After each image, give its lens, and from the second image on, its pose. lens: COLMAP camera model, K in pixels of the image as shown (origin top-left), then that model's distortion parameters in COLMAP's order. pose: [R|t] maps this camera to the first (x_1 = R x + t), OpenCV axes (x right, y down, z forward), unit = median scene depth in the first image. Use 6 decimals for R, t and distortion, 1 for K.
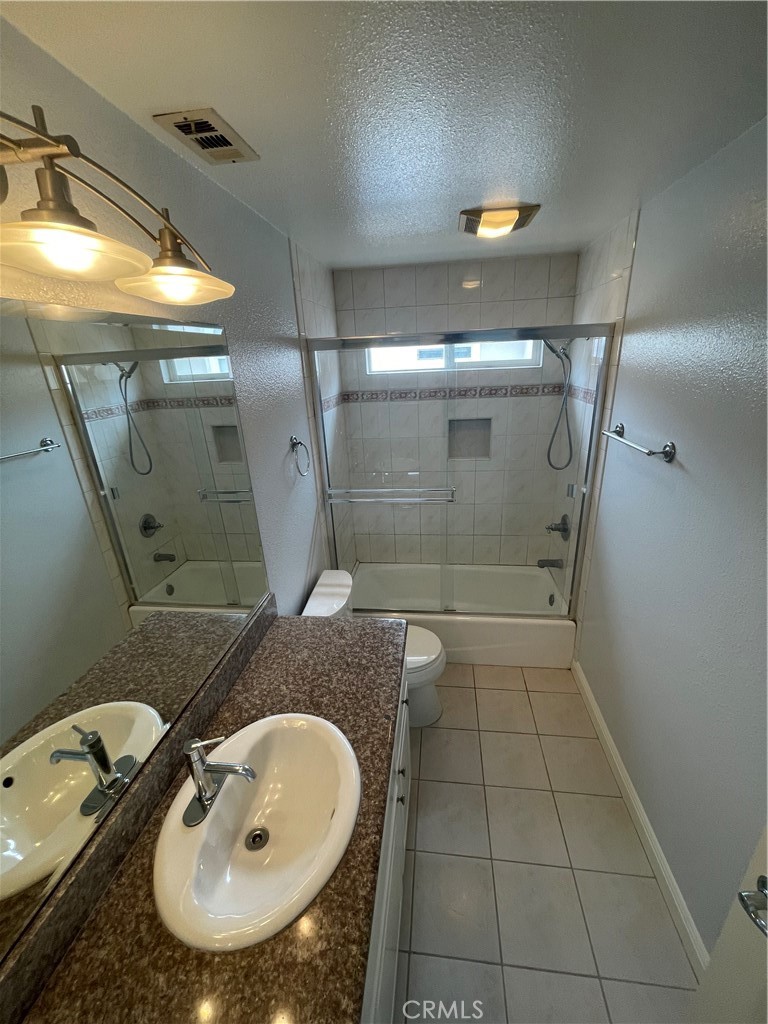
lens RADIAL K [[408.2, 0, 384.0], [0, 408.2, 512.0], [0, 0, 1]] dist [-0.002494, 0.000026]
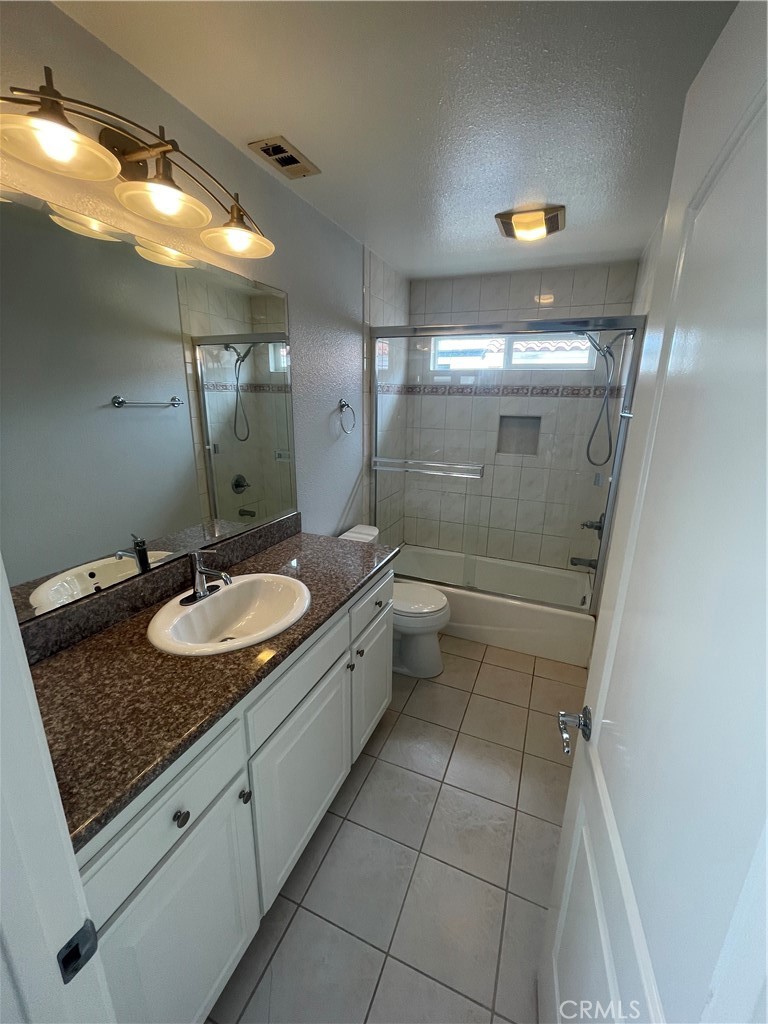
lens RADIAL K [[413.0, 0, 389.4], [0, 413.0, 514.8], [0, 0, 1]] dist [-0.001863, 0.000262]
pose [[0.962383, 0.132474, -0.237210, 0.203954], [-0.152693, 0.985868, -0.068918, 0.178658], [0.224728, 0.102546, 0.969011, -0.104446]]
